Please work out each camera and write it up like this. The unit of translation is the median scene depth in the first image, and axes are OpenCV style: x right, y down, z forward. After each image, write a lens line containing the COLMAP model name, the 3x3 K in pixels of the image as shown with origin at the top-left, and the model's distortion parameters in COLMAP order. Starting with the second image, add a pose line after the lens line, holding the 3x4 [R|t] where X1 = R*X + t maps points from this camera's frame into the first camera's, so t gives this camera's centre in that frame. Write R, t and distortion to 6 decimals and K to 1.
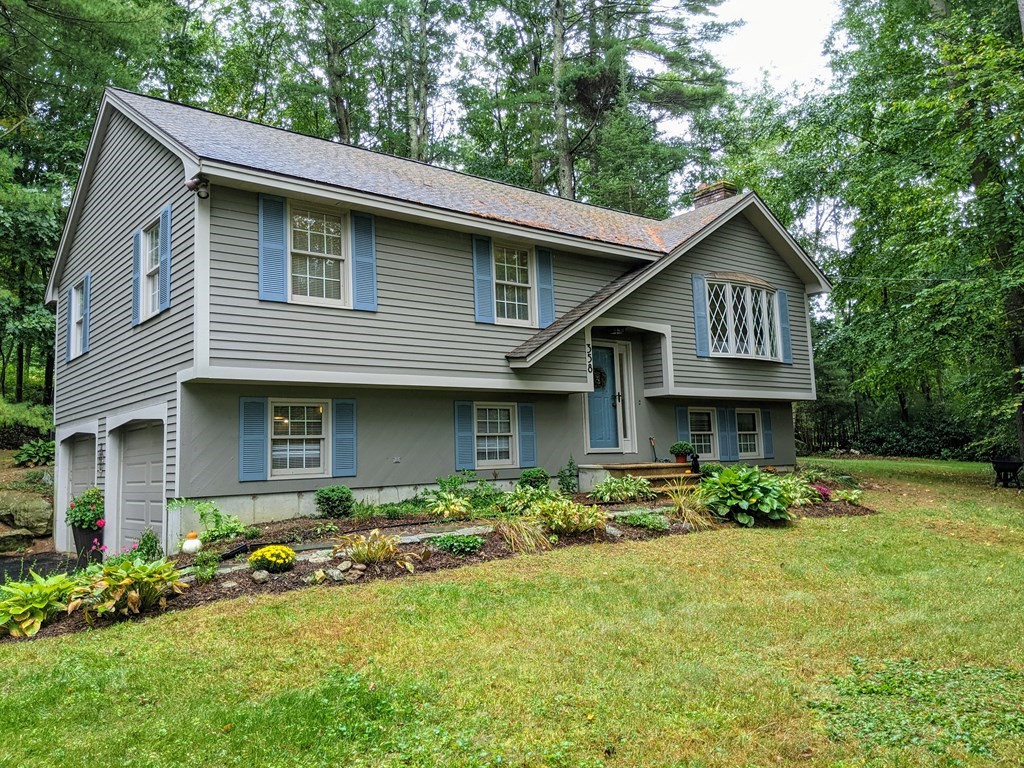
lens RADIAL K [[809.7, 0, 512.0], [0, 809.7, 384.0], [0, 0, 1]] dist [-0.005823, -0.003472]
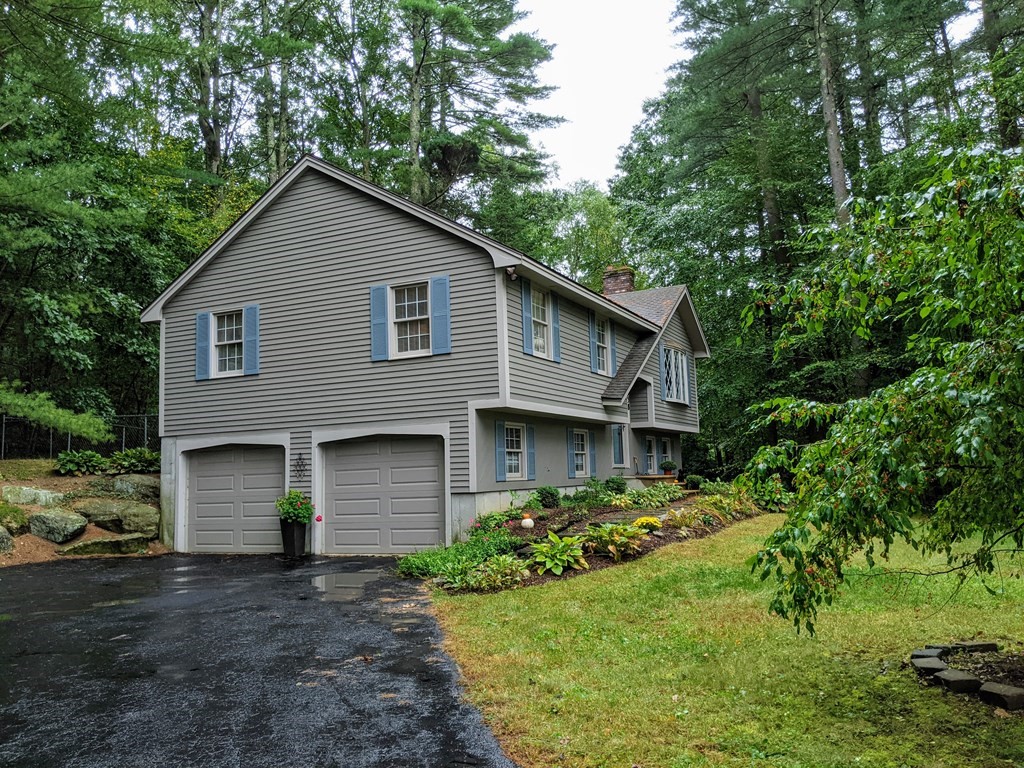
lens RADIAL K [[822.0, 0, 512.0], [0, 822.0, 384.0], [0, 0, 1]] dist [0.036431, -0.076331]
pose [[0.906528, 0.053104, 0.418793, -0.625651], [-0.040992, 0.998441, -0.037873, 0.004173], [-0.420151, 0.017166, 0.907292, -0.203555]]
